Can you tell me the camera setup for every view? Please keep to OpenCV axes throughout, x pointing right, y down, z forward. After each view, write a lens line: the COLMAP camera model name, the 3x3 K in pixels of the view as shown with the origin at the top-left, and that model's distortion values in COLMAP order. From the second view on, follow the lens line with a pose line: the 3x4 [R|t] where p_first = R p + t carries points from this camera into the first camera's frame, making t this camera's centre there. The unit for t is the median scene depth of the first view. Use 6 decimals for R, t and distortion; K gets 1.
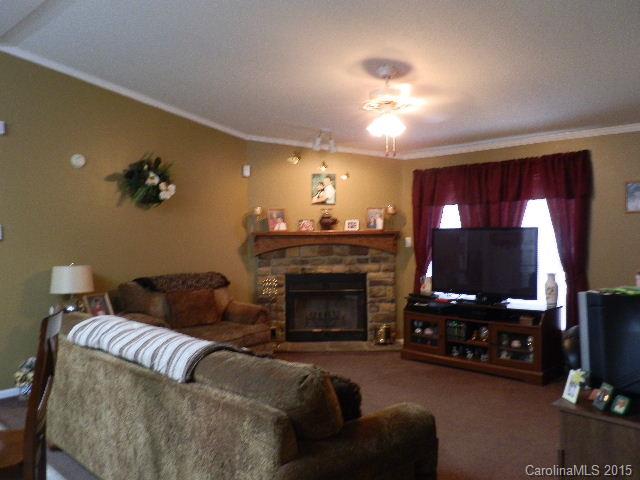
lens RADIAL K [[538.3, 0, 320.1], [0, 538.3, 239.5], [0, 0, 1]] dist [0.013822, 0.002292]
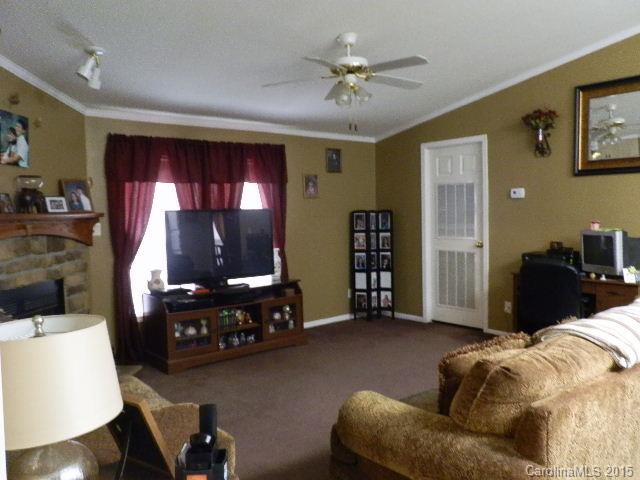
lens RADIAL K [[538.3, 0, 320.2], [0, 538.3, 240.0], [0, 0, 1]] dist [0.013822, 0.002292]
pose [[0.100299, -0.047741, 0.993811, -0.551793], [0.029382, 0.998555, 0.045004, -0.004413], [-0.994523, 0.024686, 0.101557, 0.632503]]
